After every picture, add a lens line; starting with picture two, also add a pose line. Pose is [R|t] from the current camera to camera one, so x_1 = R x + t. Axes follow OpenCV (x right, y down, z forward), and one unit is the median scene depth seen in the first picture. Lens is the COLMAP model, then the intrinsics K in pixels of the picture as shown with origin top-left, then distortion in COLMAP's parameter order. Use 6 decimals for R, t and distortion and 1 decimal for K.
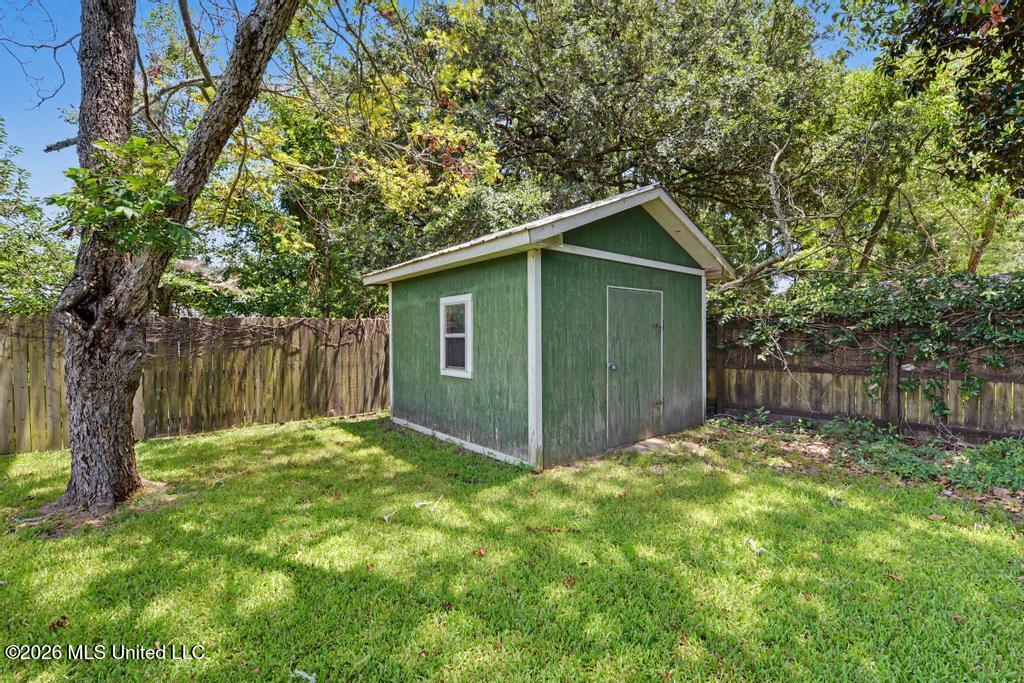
lens RADIAL K [[454.2, 0, 509.2], [0, 454.2, 336.7], [0, 0, 1]] dist [-0.001224, -0.000095]
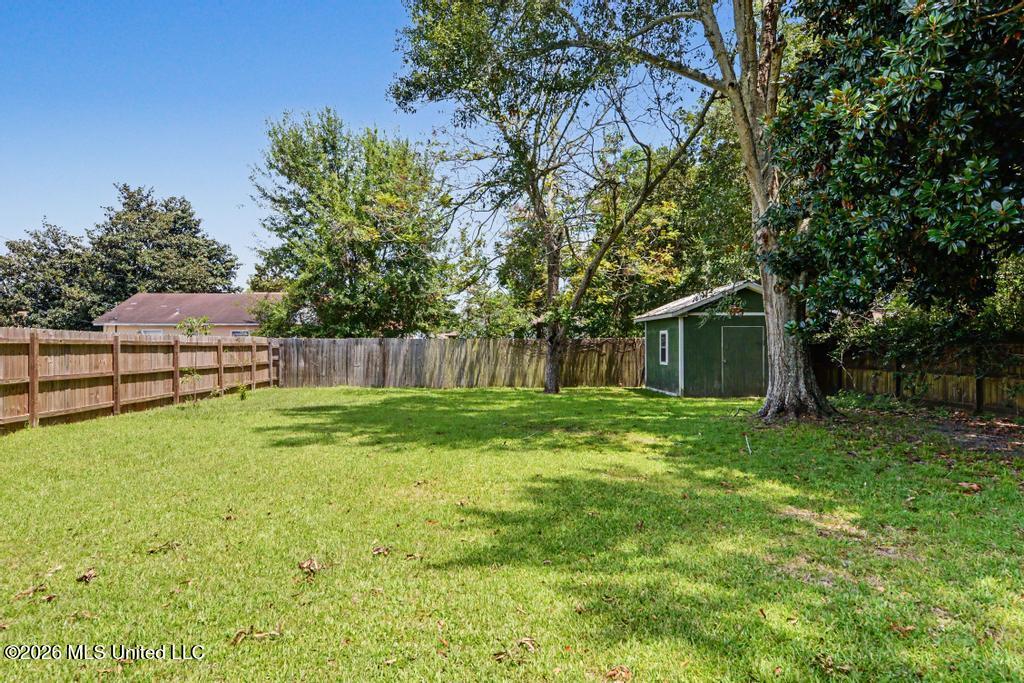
lens RADIAL K [[589.3, 0, 511.3], [0, 589.3, 338.9], [0, 0, 1]] dist [0.000613, 0.000043]
pose [[0.812082, -0.000747, -0.583543, 0.855343], [-0.006559, 0.999924, -0.010408, -0.008220], [0.583506, 0.012279, 0.812016, -1.622587]]
